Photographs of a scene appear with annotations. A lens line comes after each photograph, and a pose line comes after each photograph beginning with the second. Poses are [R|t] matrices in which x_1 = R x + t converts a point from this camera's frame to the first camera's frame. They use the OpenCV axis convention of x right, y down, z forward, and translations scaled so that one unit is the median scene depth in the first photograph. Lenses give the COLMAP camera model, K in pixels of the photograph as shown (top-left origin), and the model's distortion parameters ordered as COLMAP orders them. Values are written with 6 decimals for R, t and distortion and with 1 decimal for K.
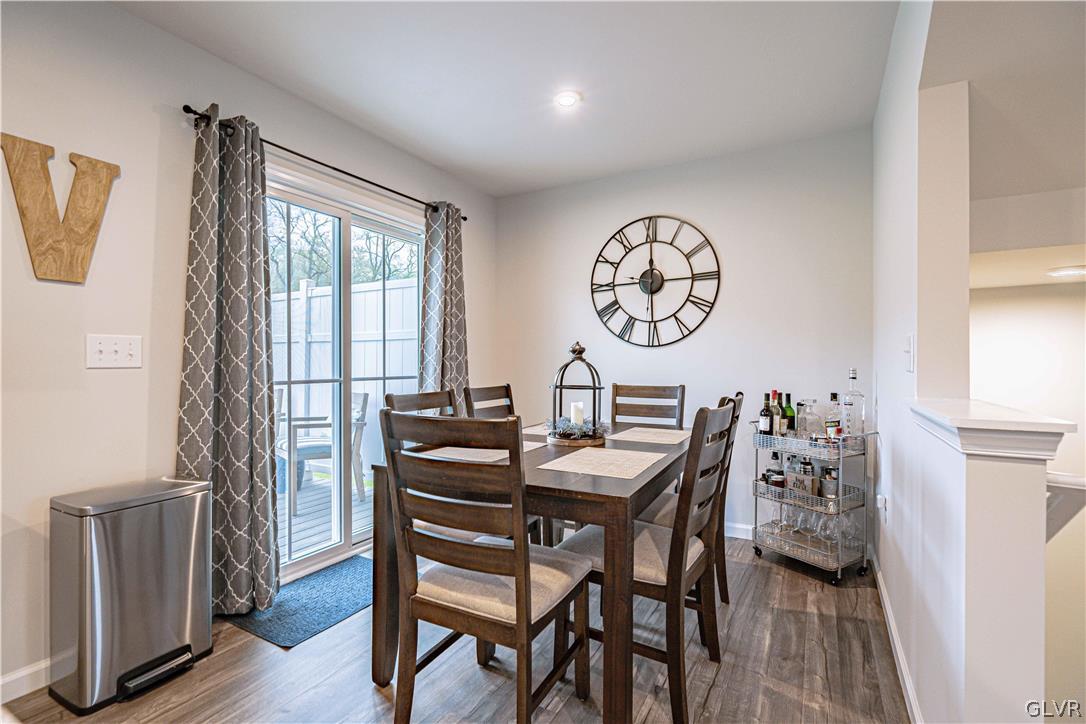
lens RADIAL K [[499.0, 0, 539.1], [0, 499.0, 359.7], [0, 0, 1]] dist [-0.006747, 0.003059]
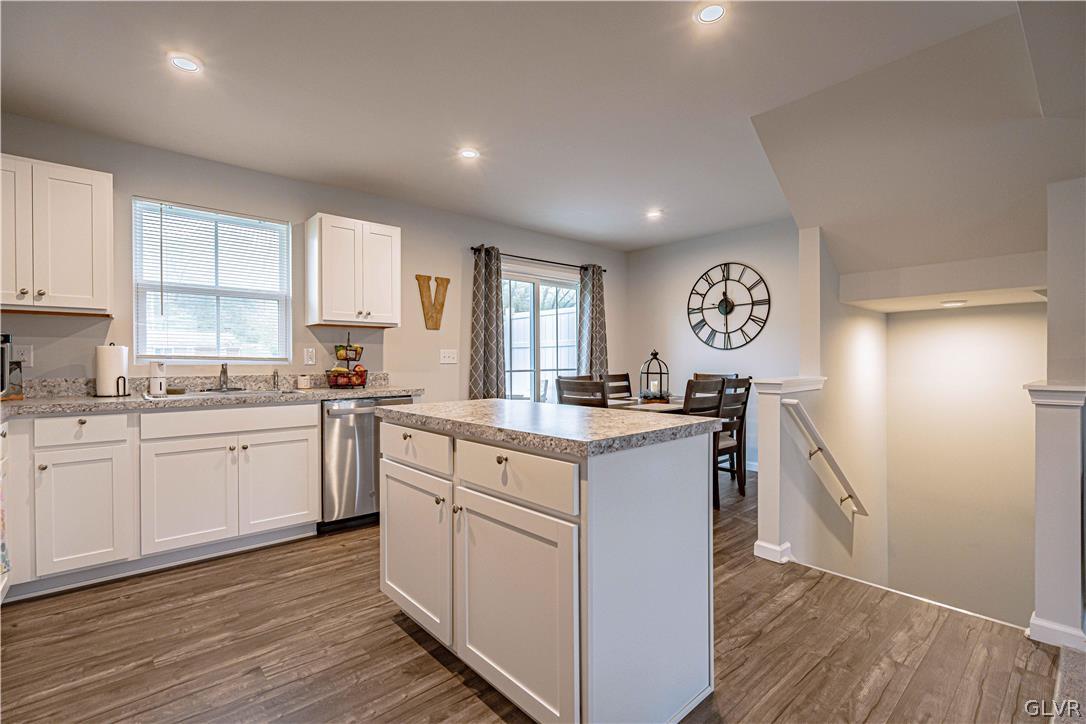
lens RADIAL K [[499.0, 0, 532.0], [0, 499.0, 358.6], [0, 0, 1]] dist [-0.006747, 0.003059]
pose [[0.937811, -0.006227, -0.347091, 0.203008], [0.007040, 0.999975, 0.001082, -0.004429], [0.347075, -0.003459, 0.937831, -0.640574]]
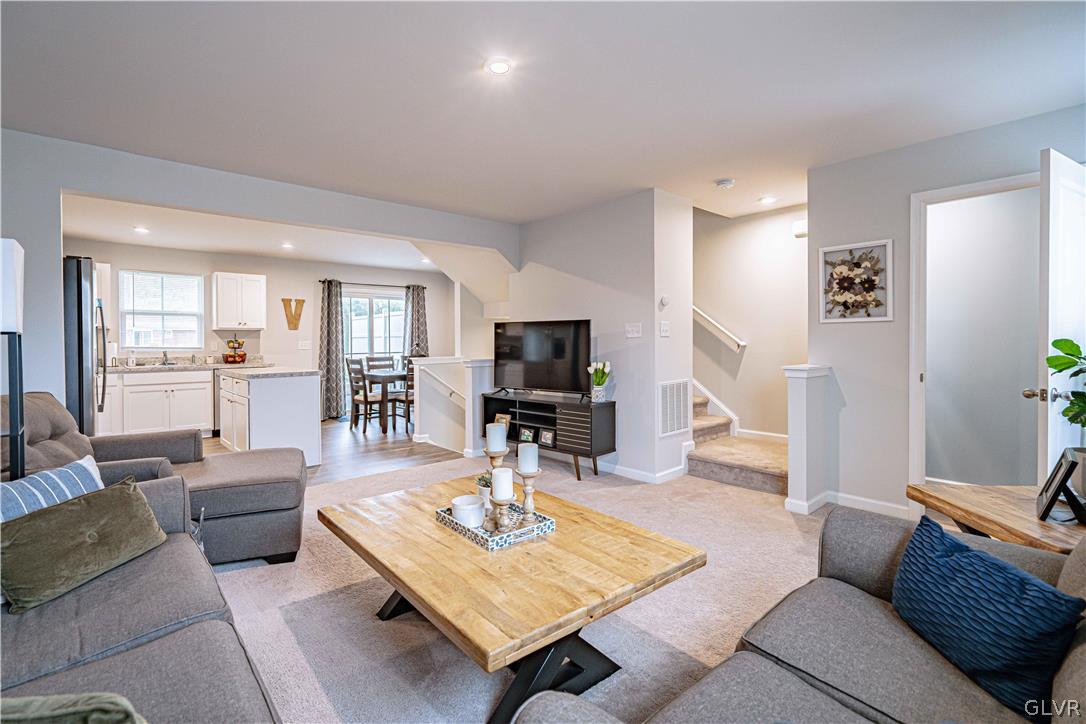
lens RADIAL K [[499.0, 0, 519.1], [0, 499.0, 342.2], [0, 0, 1]] dist [-0.006747, 0.003059]
pose [[0.936764, -0.007385, -0.349885, 1.291585], [0.010403, 0.999923, 0.006747, -0.030785], [0.349808, -0.009960, 0.936768, -1.283818]]
